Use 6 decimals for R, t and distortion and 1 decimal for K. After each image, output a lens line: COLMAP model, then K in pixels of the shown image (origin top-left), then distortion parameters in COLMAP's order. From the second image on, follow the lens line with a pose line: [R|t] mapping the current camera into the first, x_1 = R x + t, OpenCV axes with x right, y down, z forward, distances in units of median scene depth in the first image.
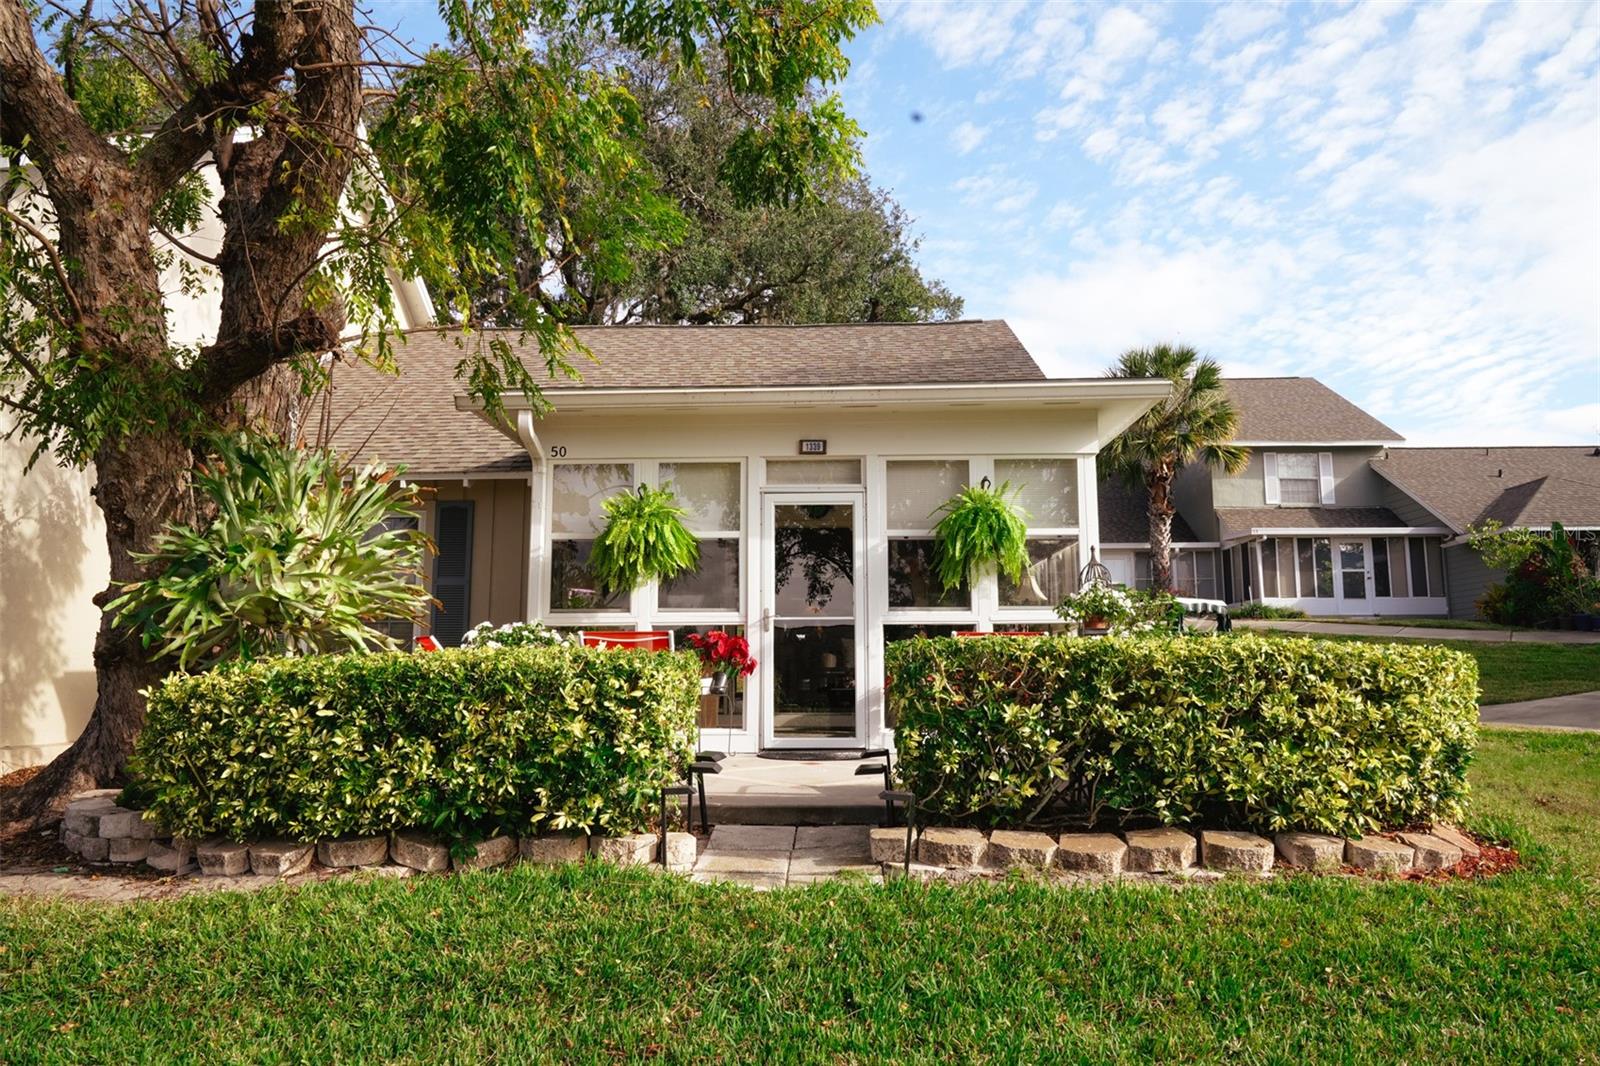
lens RADIAL K [[1068.8, 0, 806.8], [0, 1068.8, 527.0], [0, 0, 1]] dist [-0.027224, 0.008816]
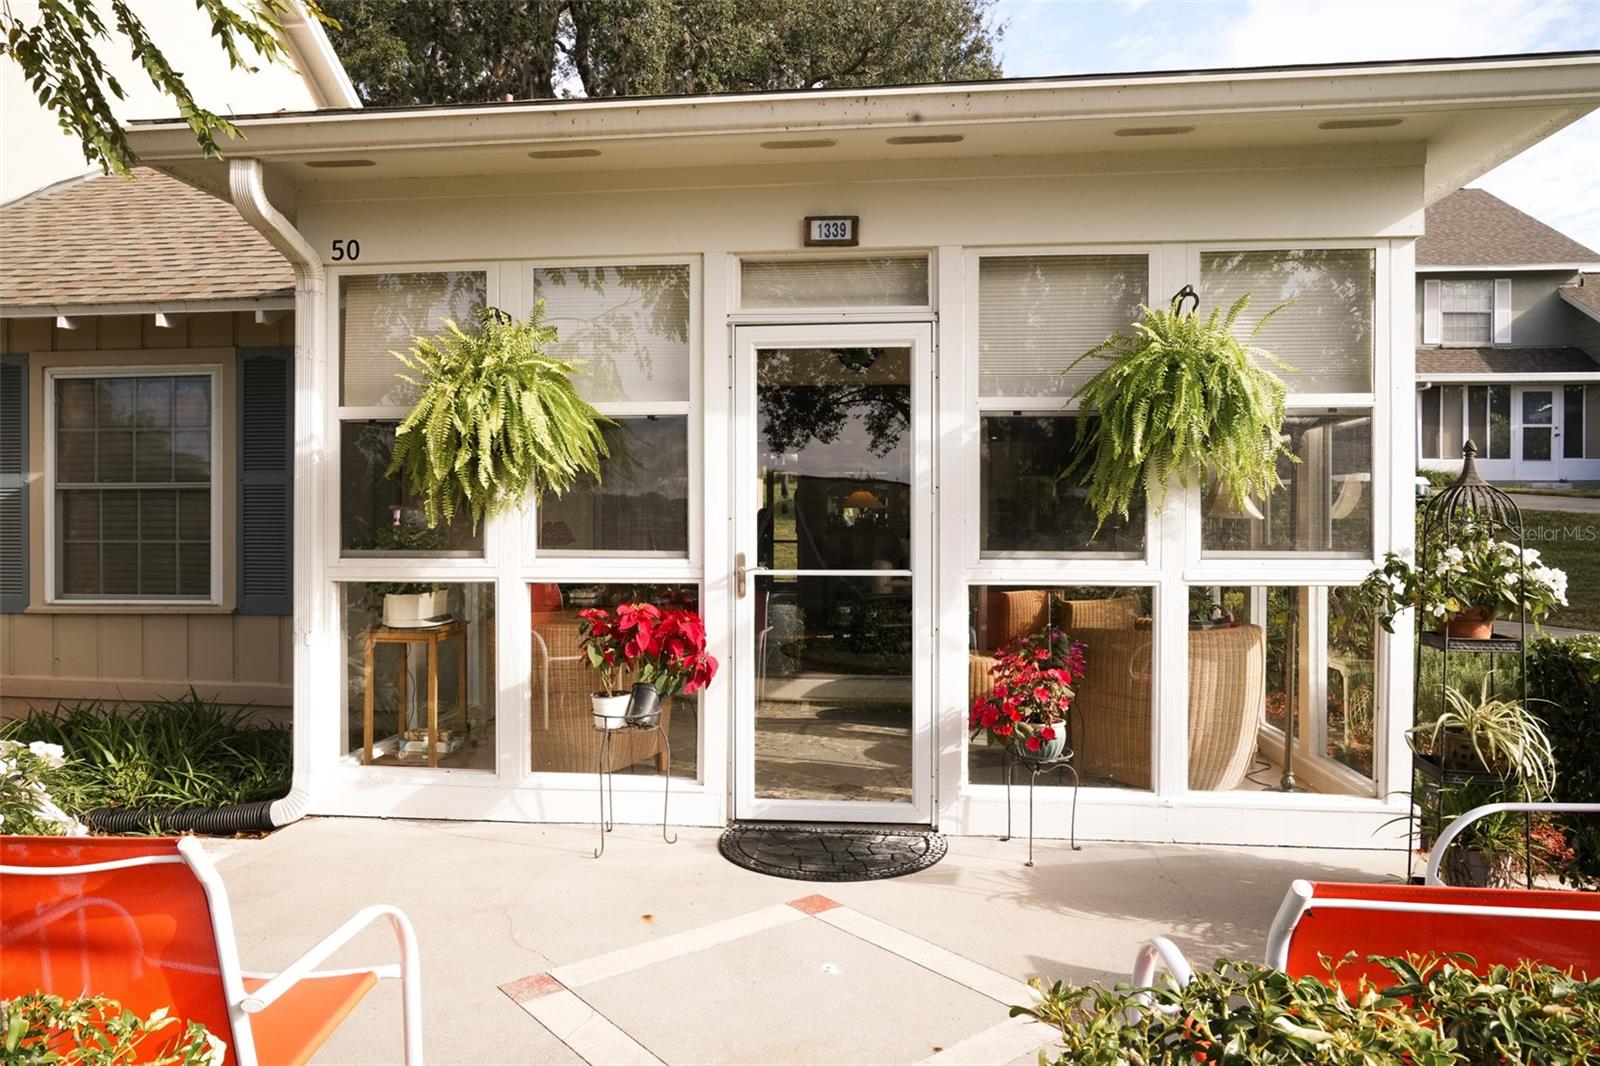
lens RADIAL K [[1068.8, 0, 804.8], [0, 1068.8, 532.7], [0, 0, 1]] dist [-0.027224, 0.008816]
pose [[0.997792, 0.002904, -0.066358, 0.026996], [0.007066, 0.988734, 0.149516, -0.009997], [0.066045, -0.149655, 0.986530, 0.491426]]
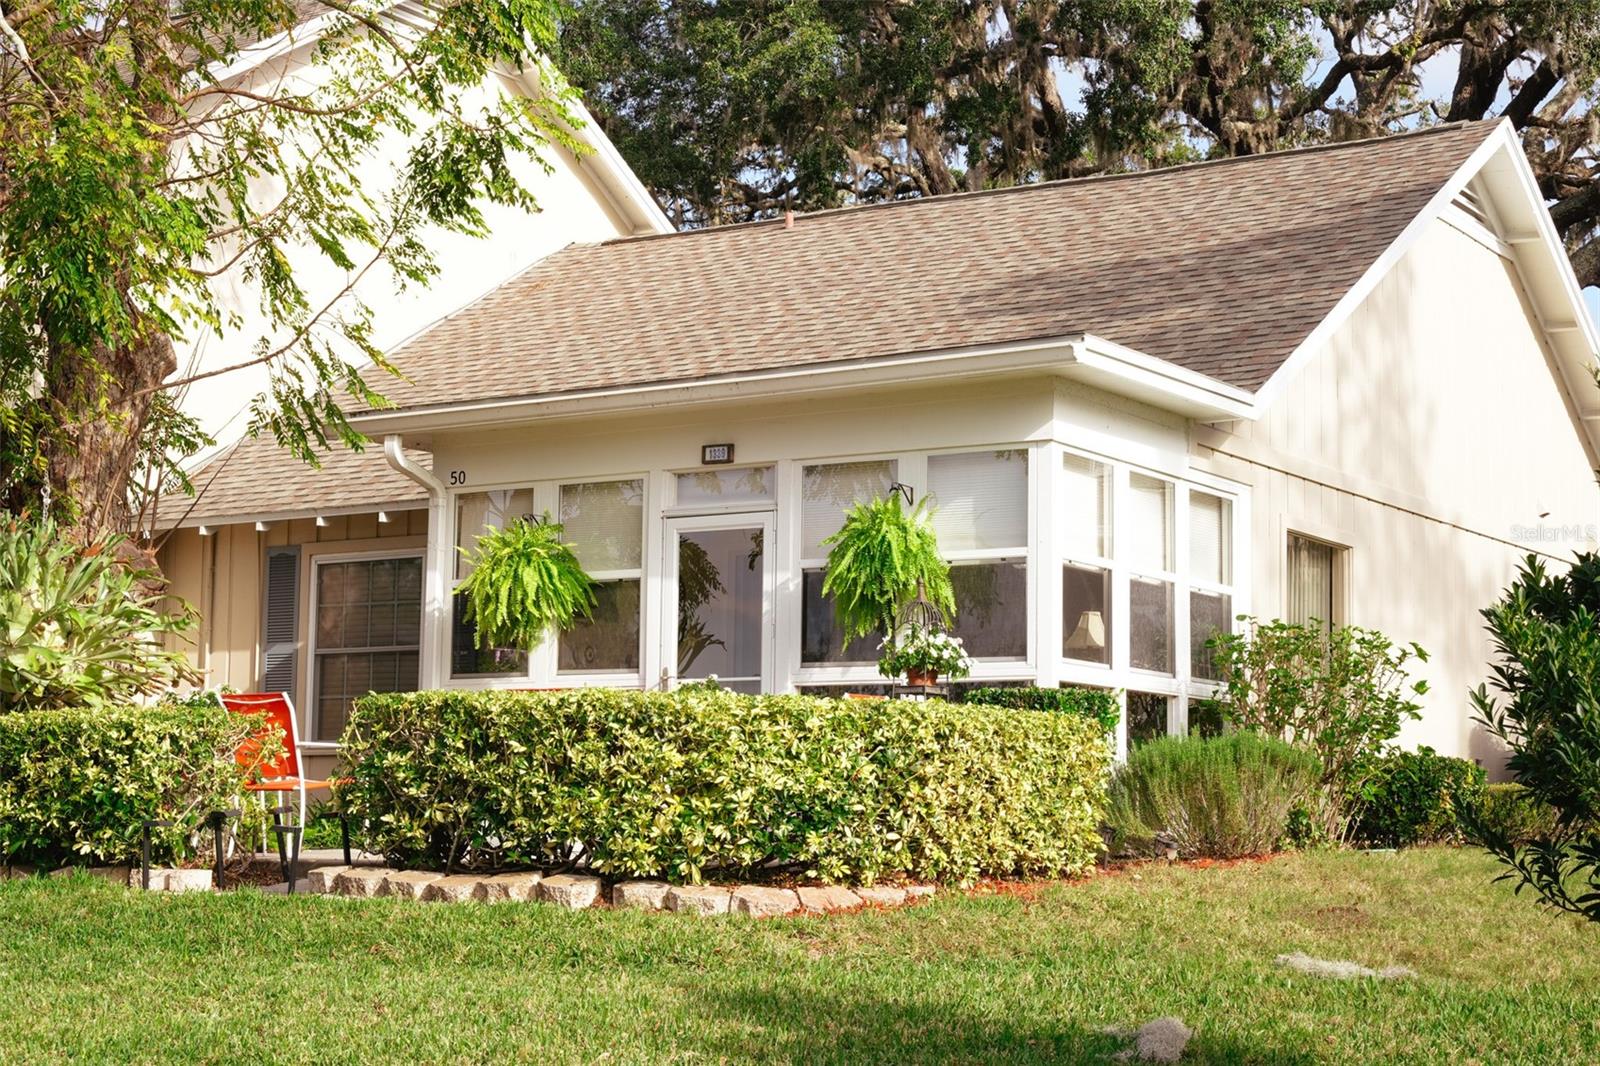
lens RADIAL K [[2655.2, 0, 798.5], [0, 2655.2, 534.1], [0, 0, 1]] dist [0.042344, 0.000000]
pose [[0.853955, -0.045380, -0.518364, 1.037484], [0.056658, 0.998376, 0.005937, -0.026369], [0.517253, -0.034440, 0.855139, -0.585311]]
